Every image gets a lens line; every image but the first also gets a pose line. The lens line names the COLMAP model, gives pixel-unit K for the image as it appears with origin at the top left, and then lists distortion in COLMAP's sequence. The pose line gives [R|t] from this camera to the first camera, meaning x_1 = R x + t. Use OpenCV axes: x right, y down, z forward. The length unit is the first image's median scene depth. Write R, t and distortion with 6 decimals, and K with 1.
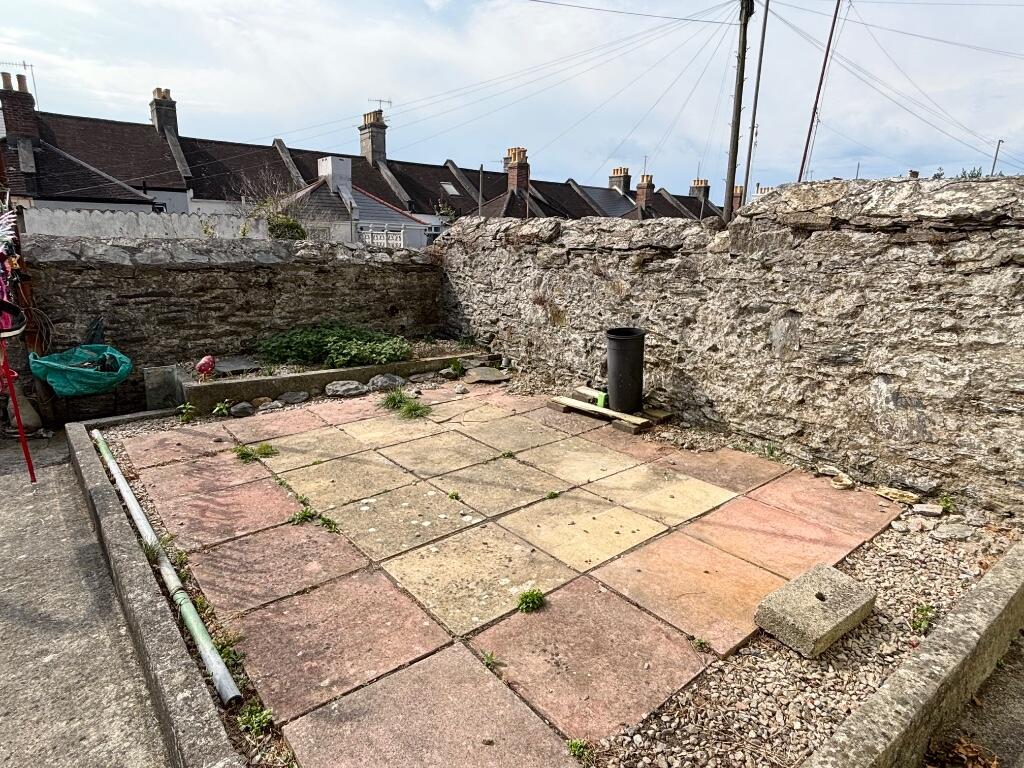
lens RADIAL K [[583.9, 0, 508.4], [0, 583.9, 384.7], [0, 0, 1]] dist [0.007034, -0.001175]
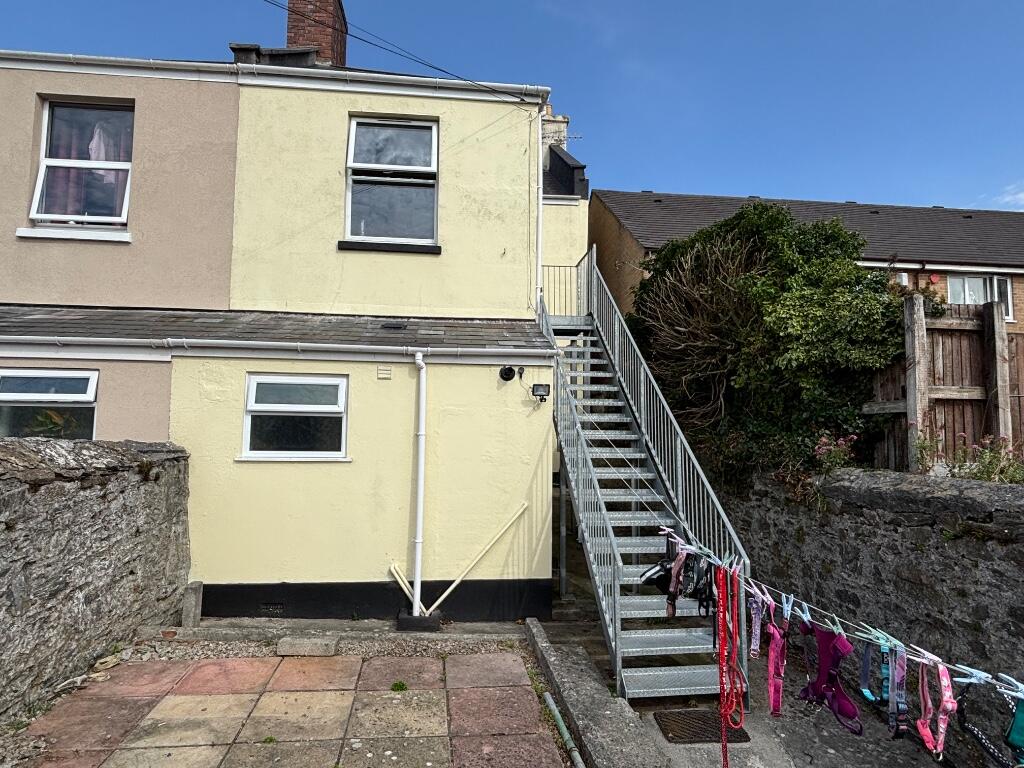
lens RADIAL K [[583.9, 0, 512.0], [0, 583.9, 385.8], [0, 0, 1]] dist [0.007034, -0.001175]
pose [[-0.853508, 0.000895, 0.521079, -0.877819], [0.093619, 0.983990, 0.151656, -0.580834], [-0.512601, 0.178222, -0.839927, 1.576935]]
